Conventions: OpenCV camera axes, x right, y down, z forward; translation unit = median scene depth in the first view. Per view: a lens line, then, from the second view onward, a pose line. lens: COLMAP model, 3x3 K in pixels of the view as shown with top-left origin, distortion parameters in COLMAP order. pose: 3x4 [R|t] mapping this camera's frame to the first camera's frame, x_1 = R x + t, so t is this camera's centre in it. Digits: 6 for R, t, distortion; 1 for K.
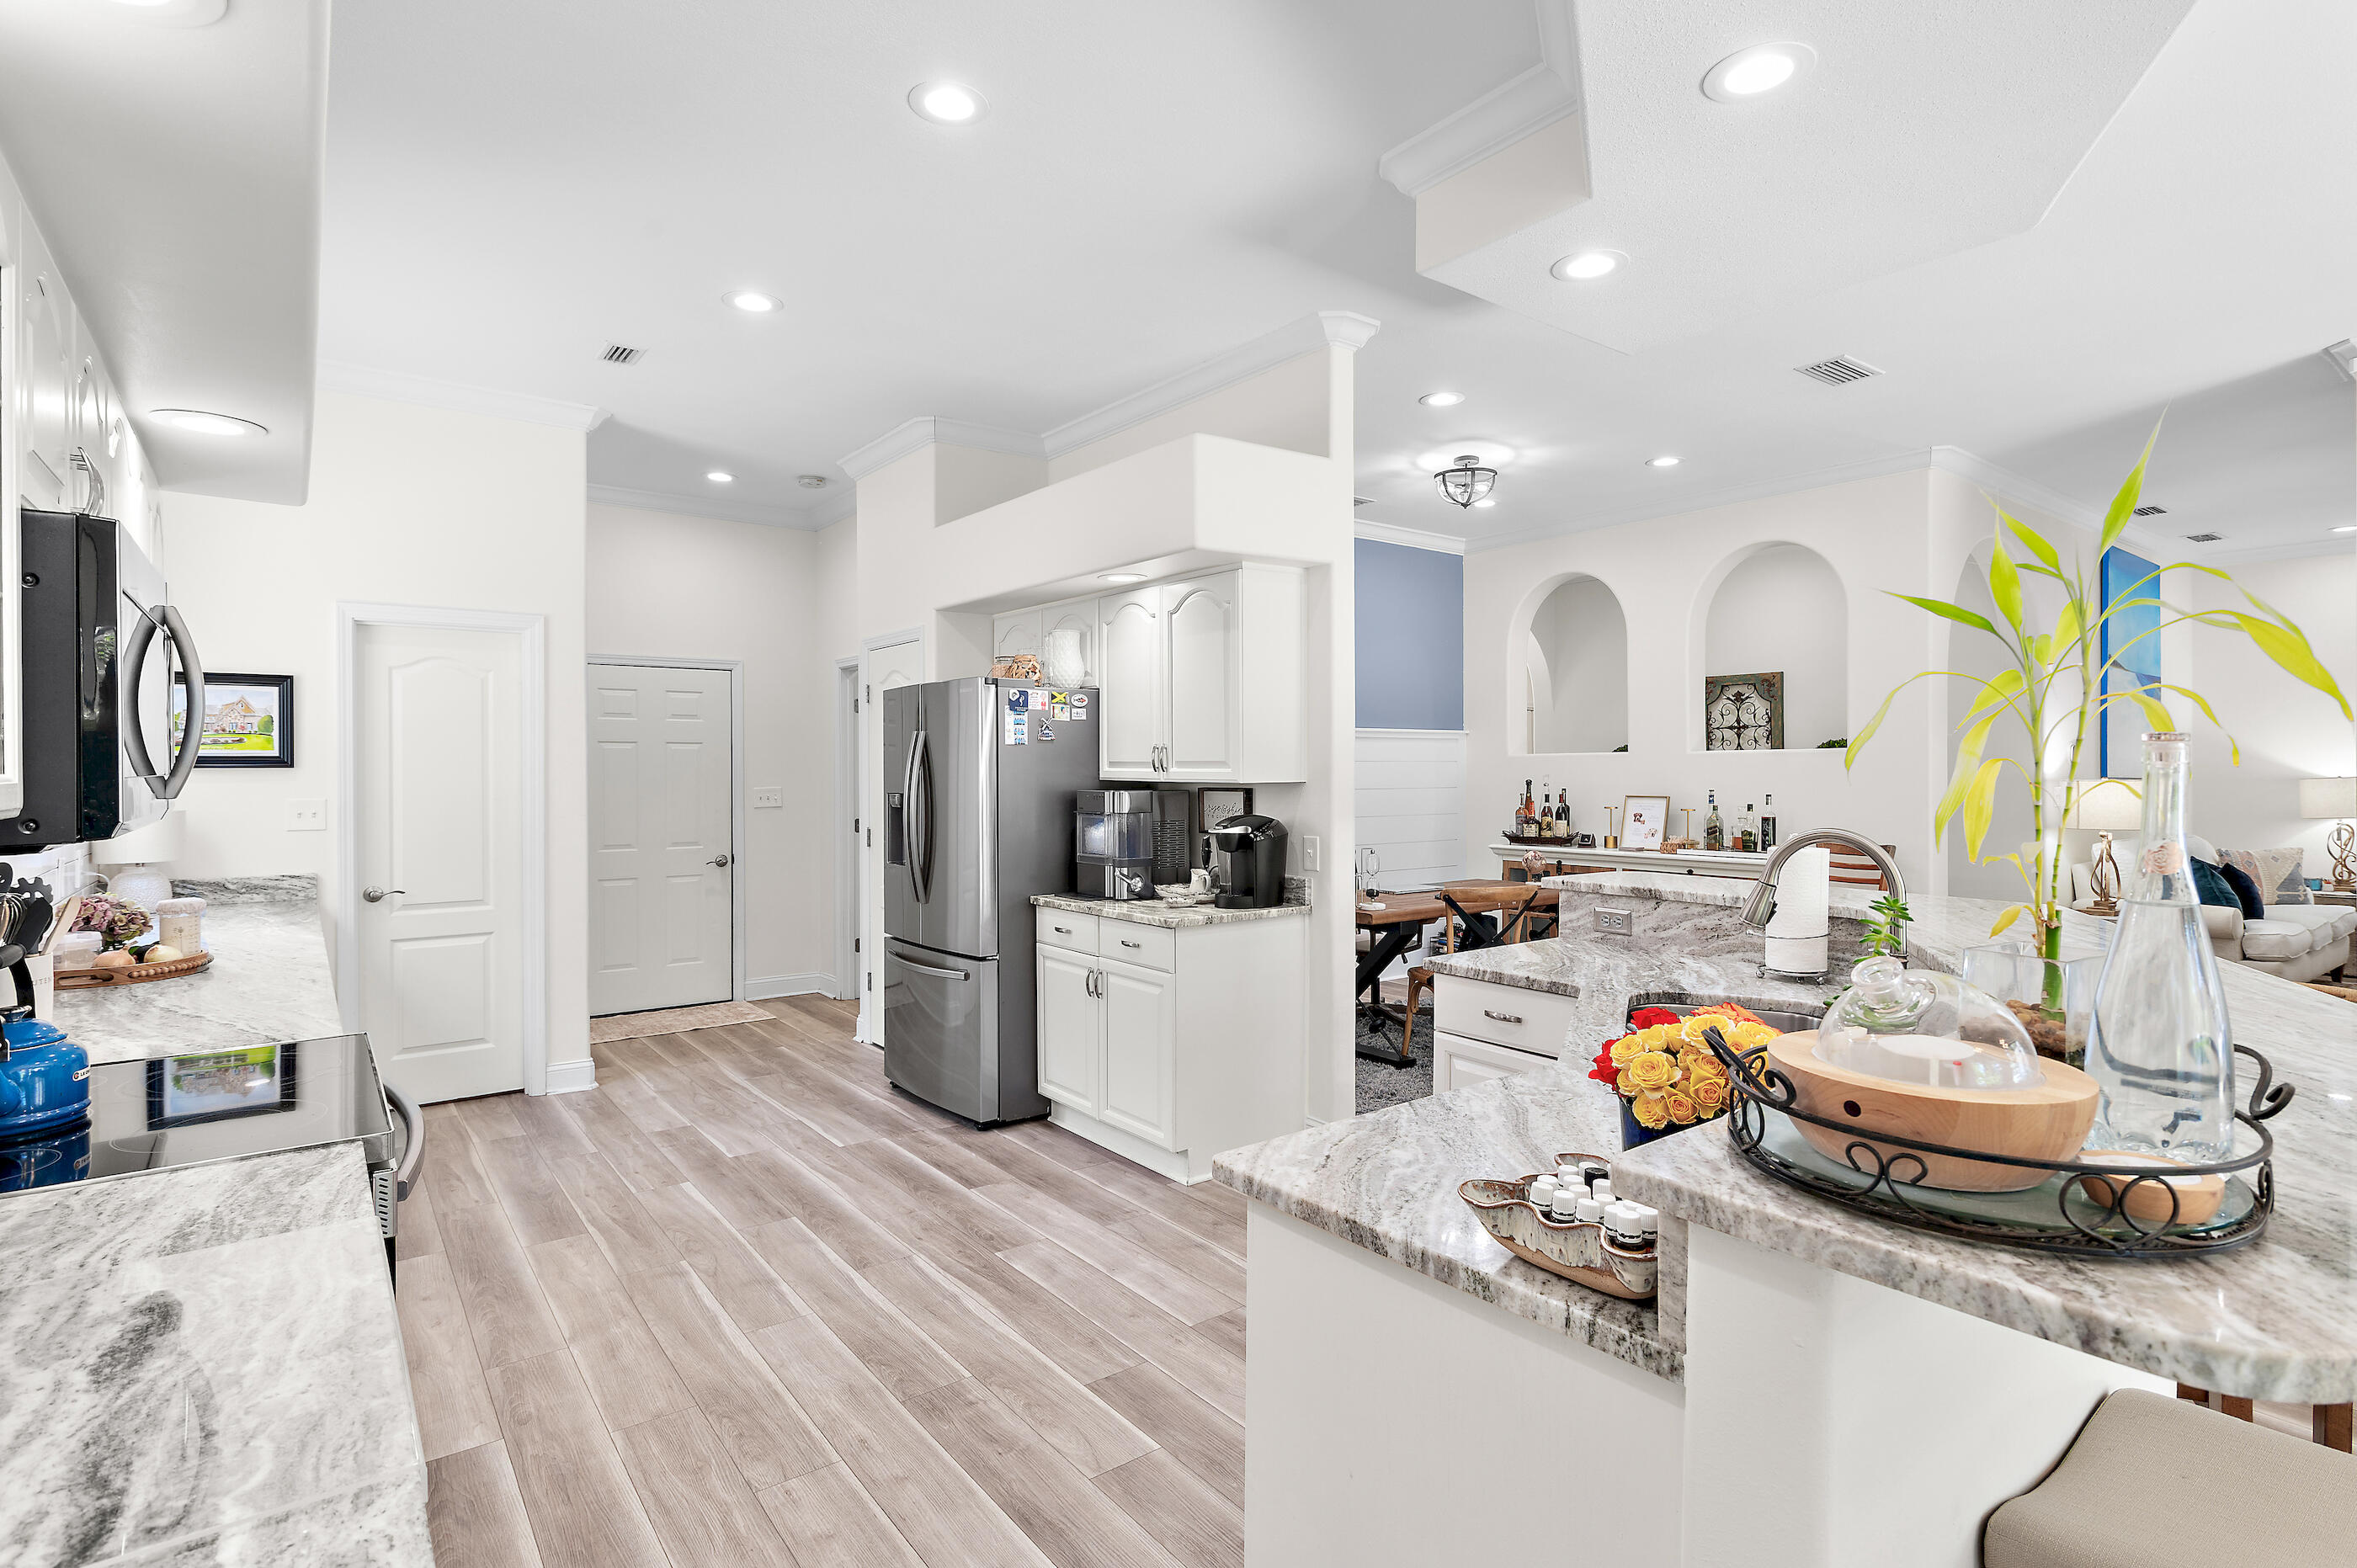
lens RADIAL K [[1146.1, 0, 1183.3], [0, 1146.1, 779.1], [0, 0, 1]] dist [0.003344, 0.000448]
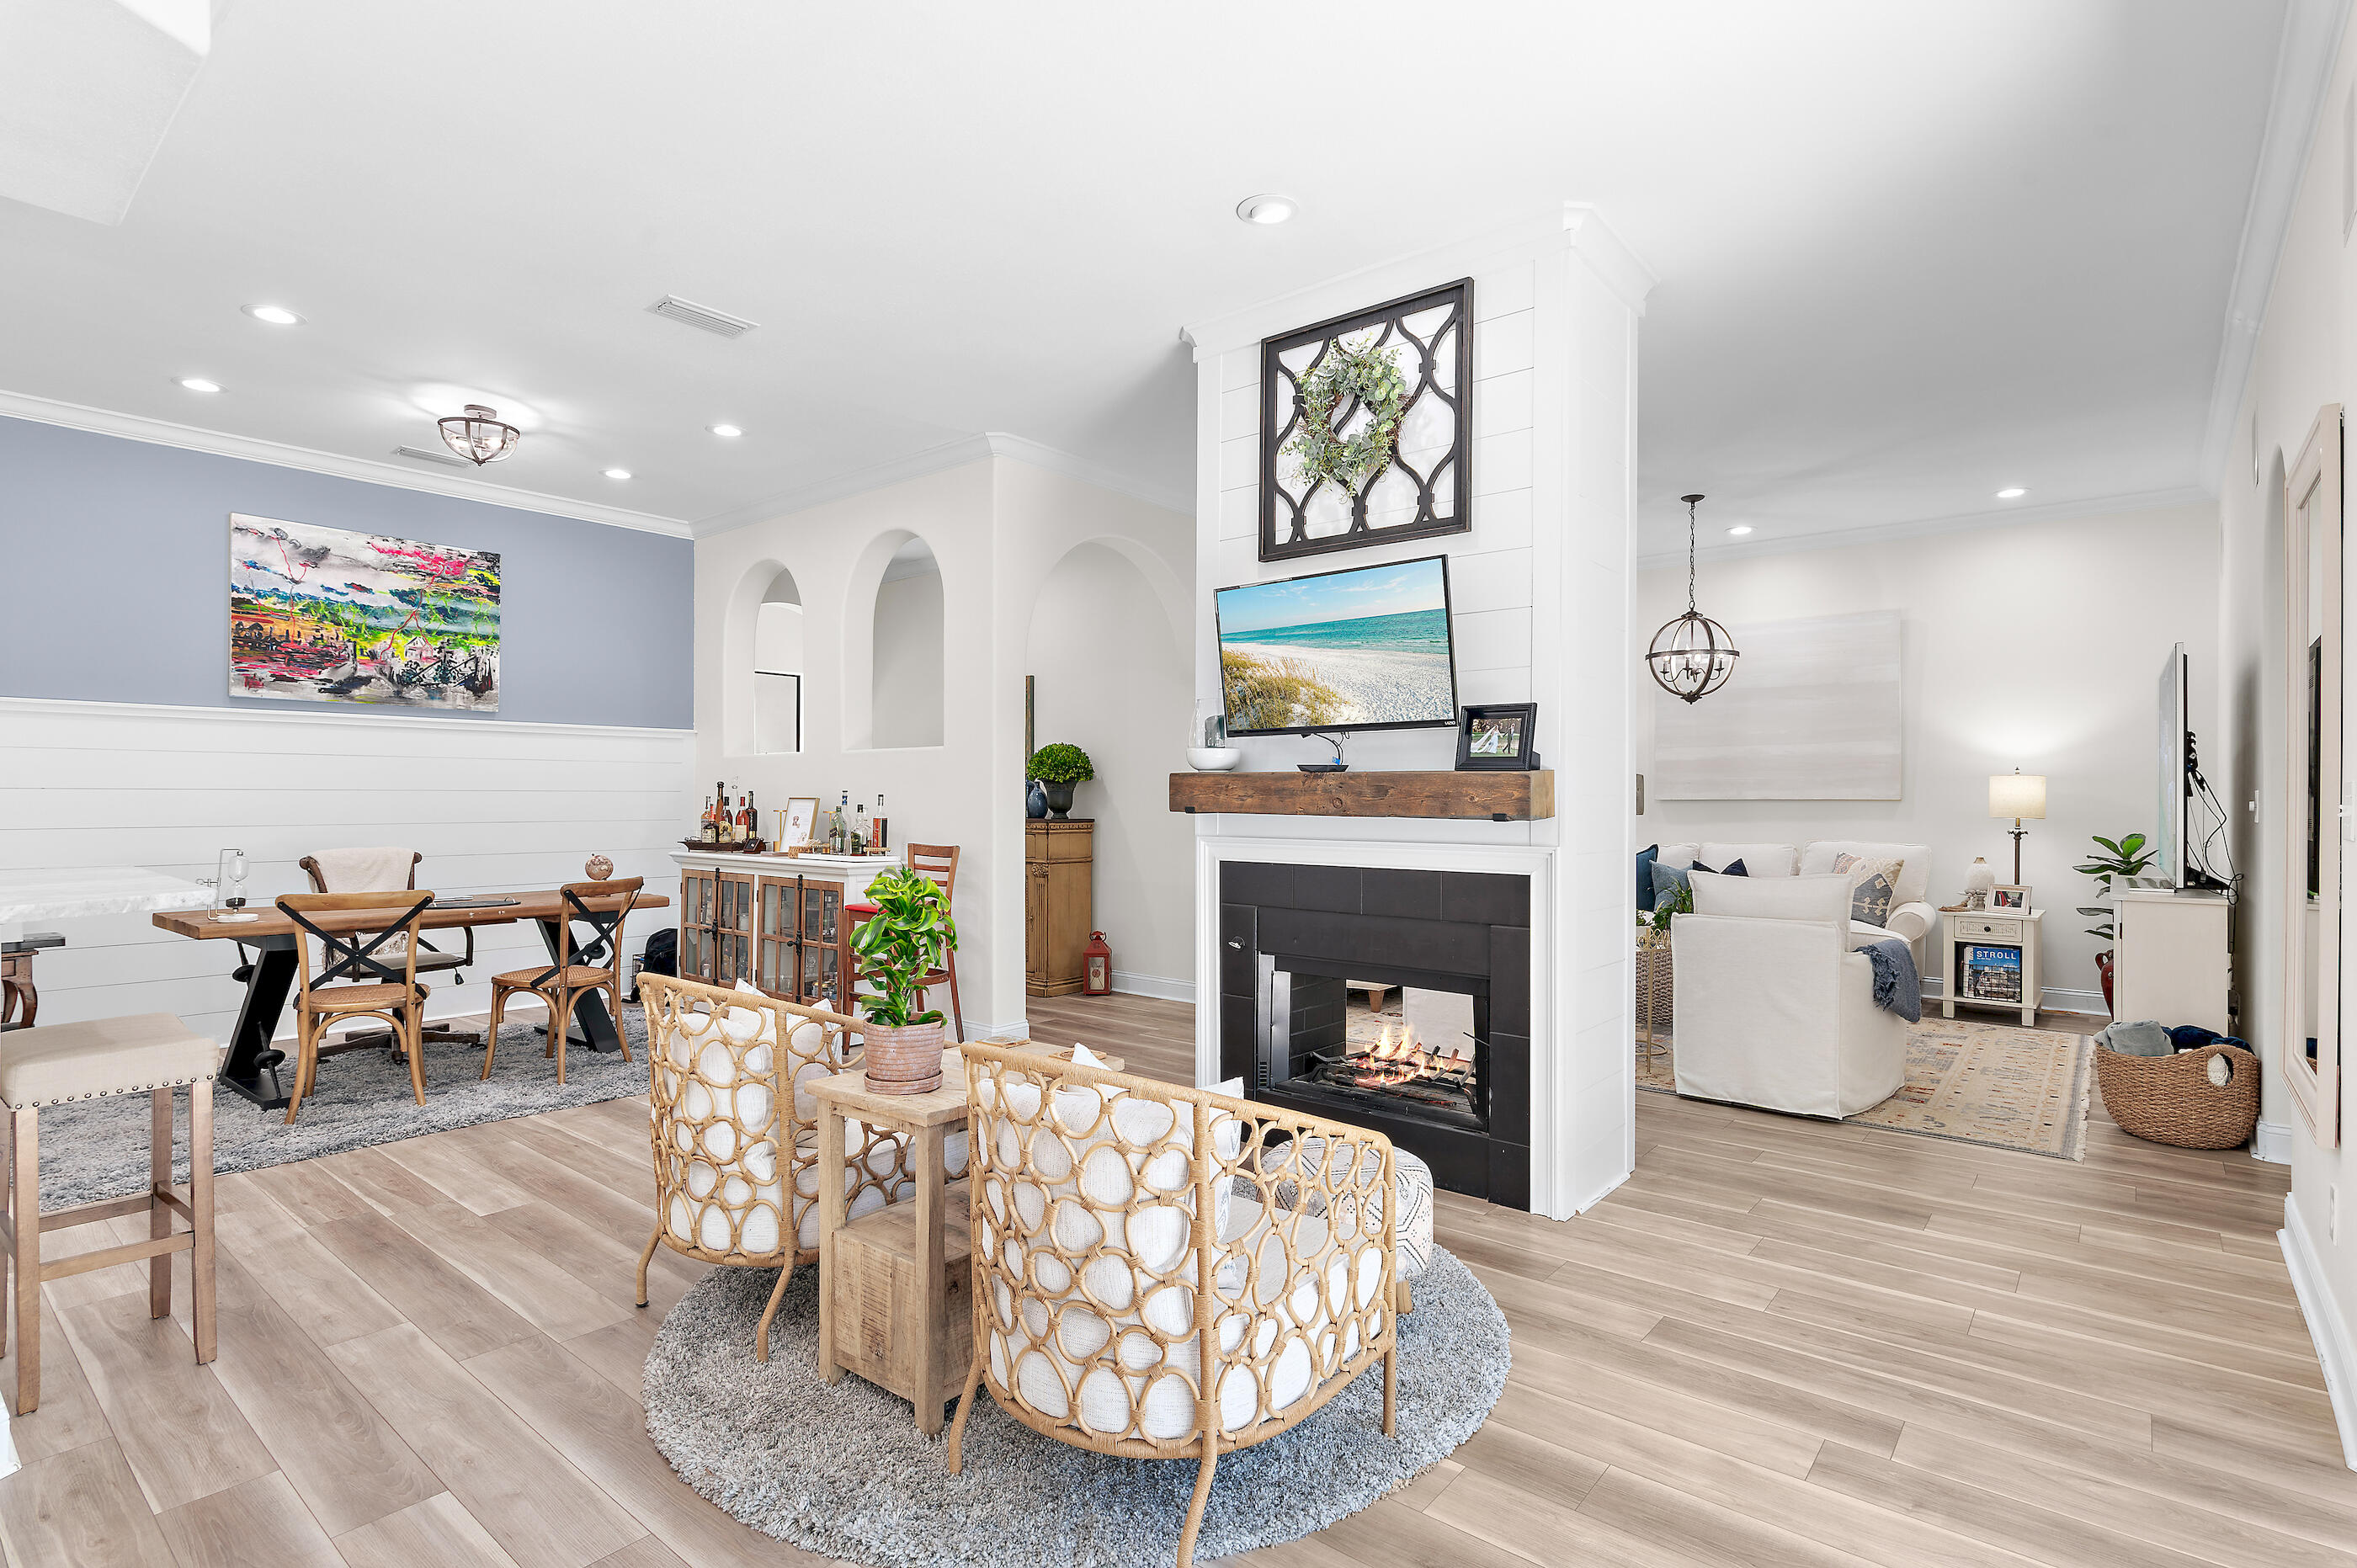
lens RADIAL K [[1146.1, 0, 1163.5], [0, 1146.1, 800.9], [0, 0, 1]] dist [0.003344, 0.000448]
pose [[0.976451, 0.005011, 0.215682, 0.753441], [-0.004927, 0.999987, -0.000923, 0.026130], [-0.215684, -0.000161, 0.976463, 0.036674]]
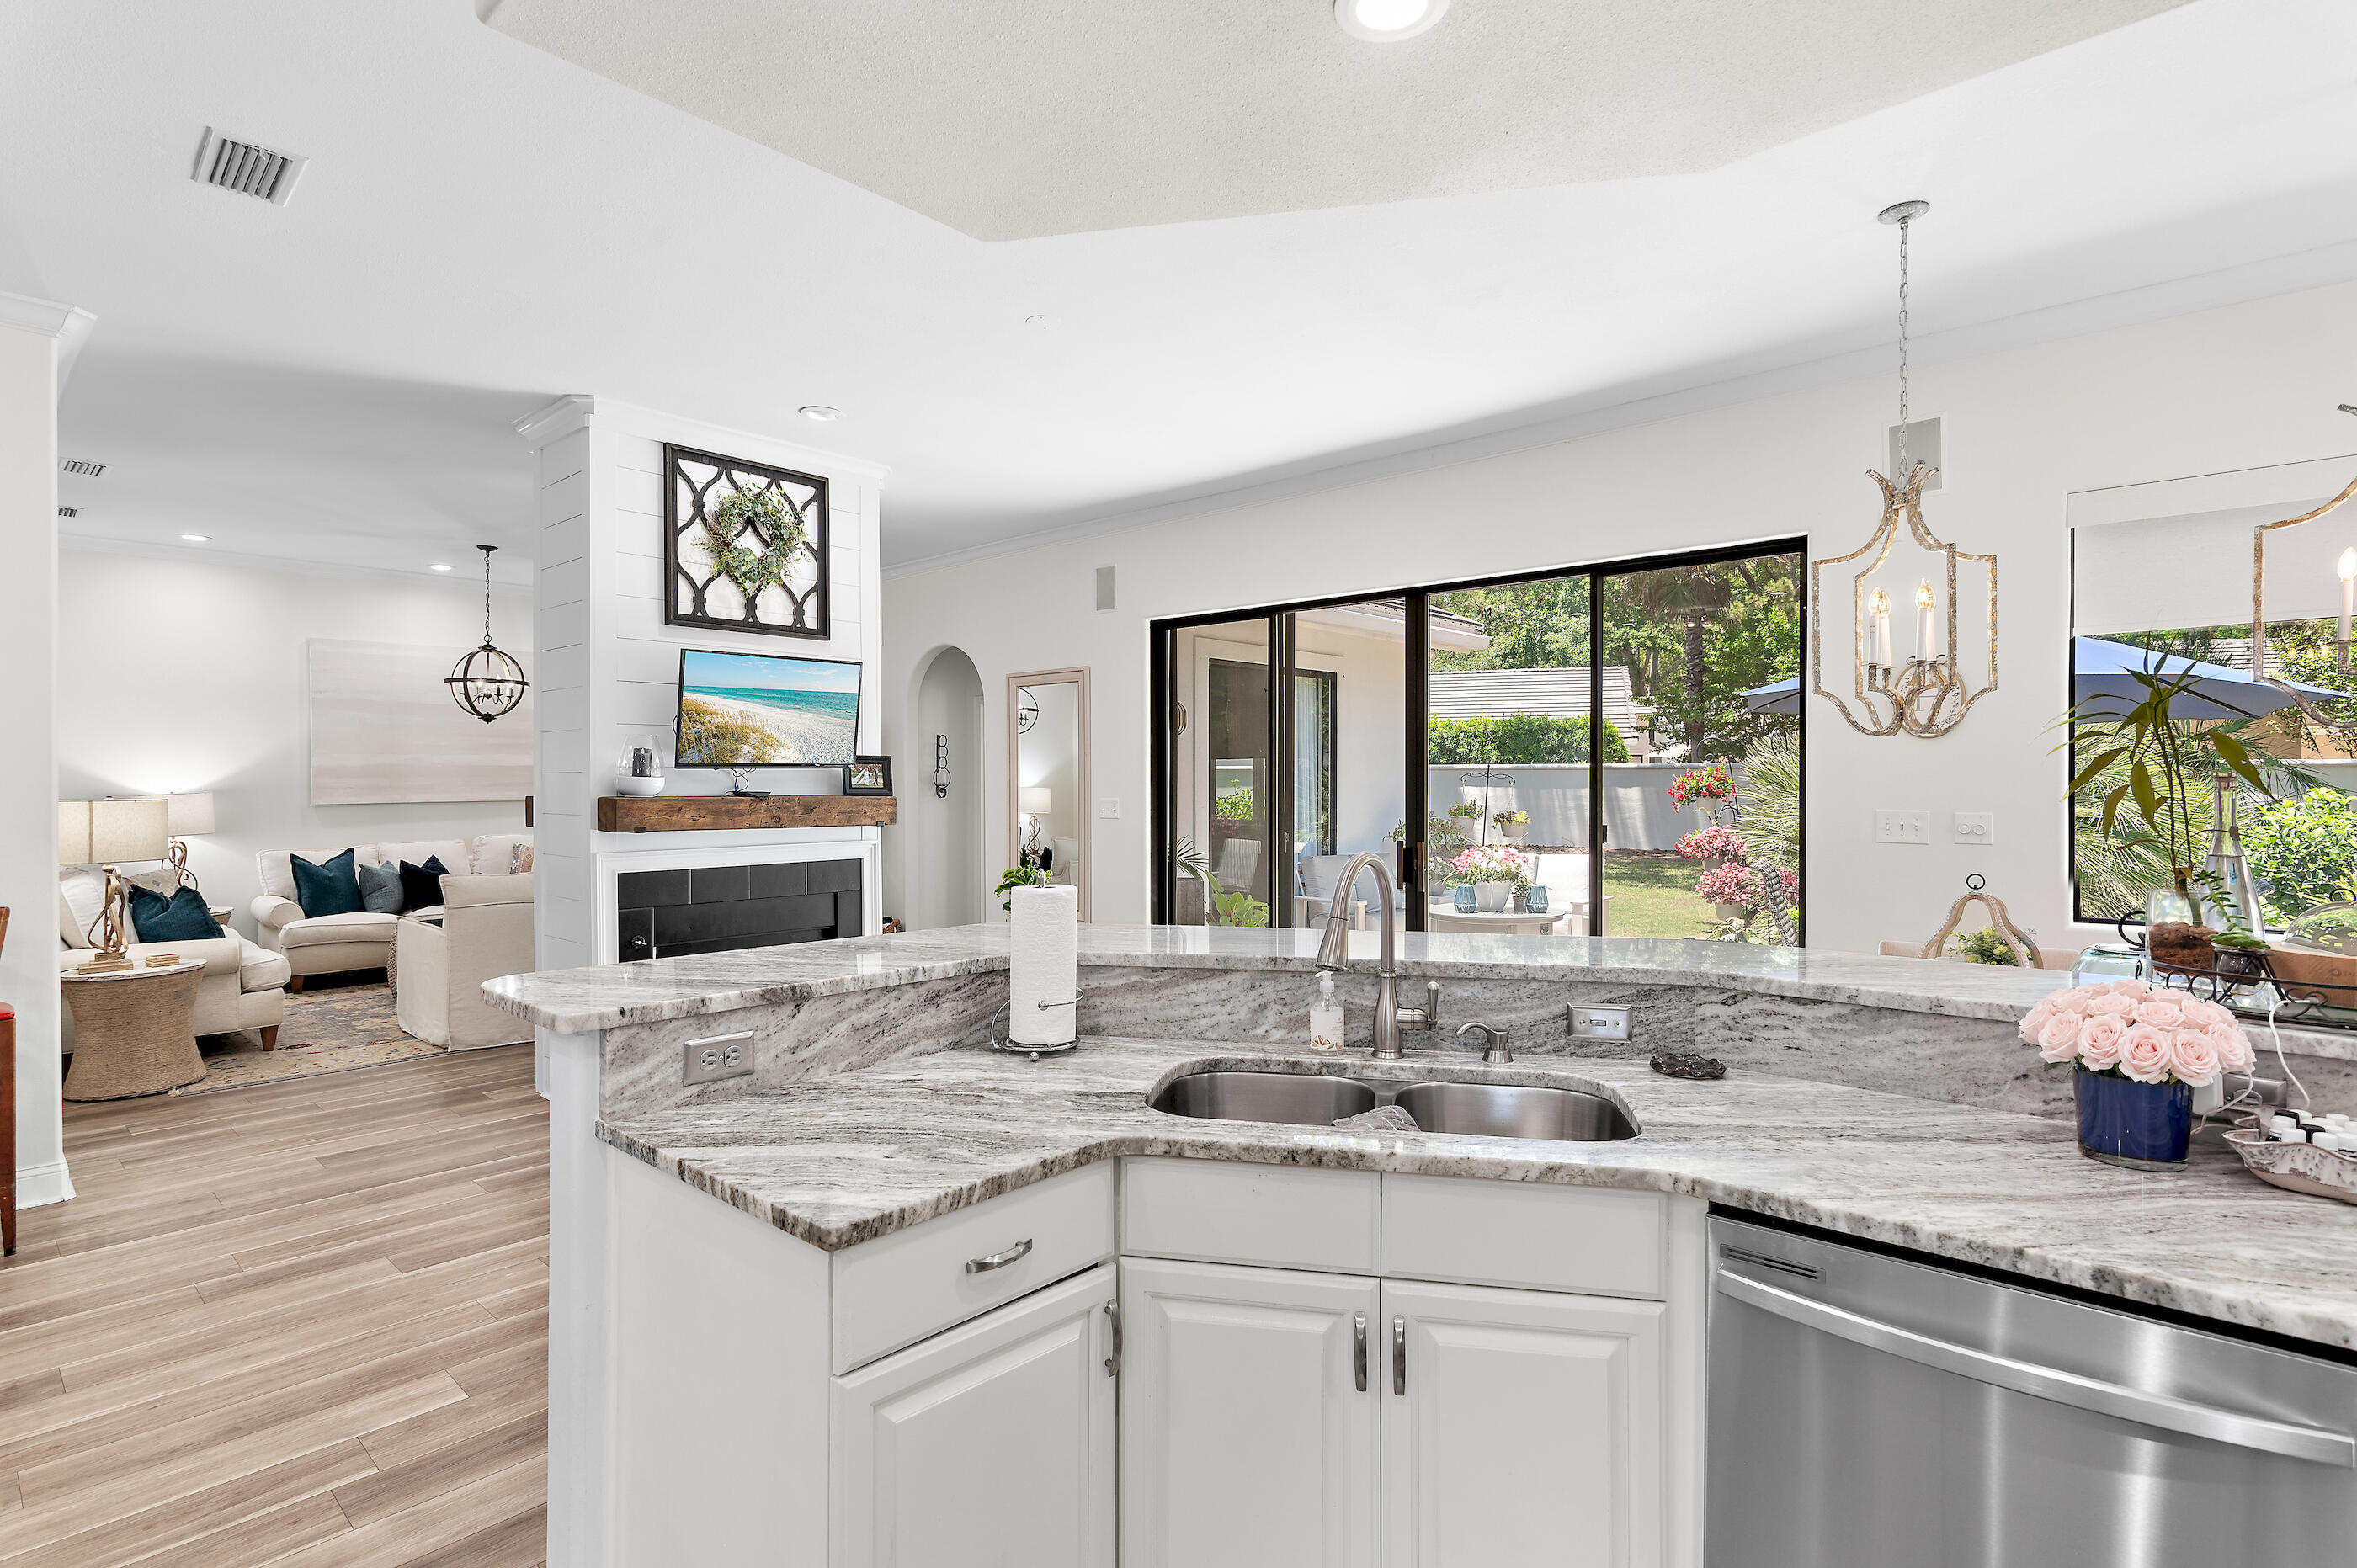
lens RADIAL K [[1146.1, 0, 1190.2], [0, 1146.1, 779.7], [0, 0, 1]] dist [0.003344, 0.000448]
pose [[-0.183890, 0.003601, 0.982940, -0.160125], [0.006853, 0.999974, -0.002382, -0.007754], [-0.982923, 0.006299, -0.183909, 0.615068]]
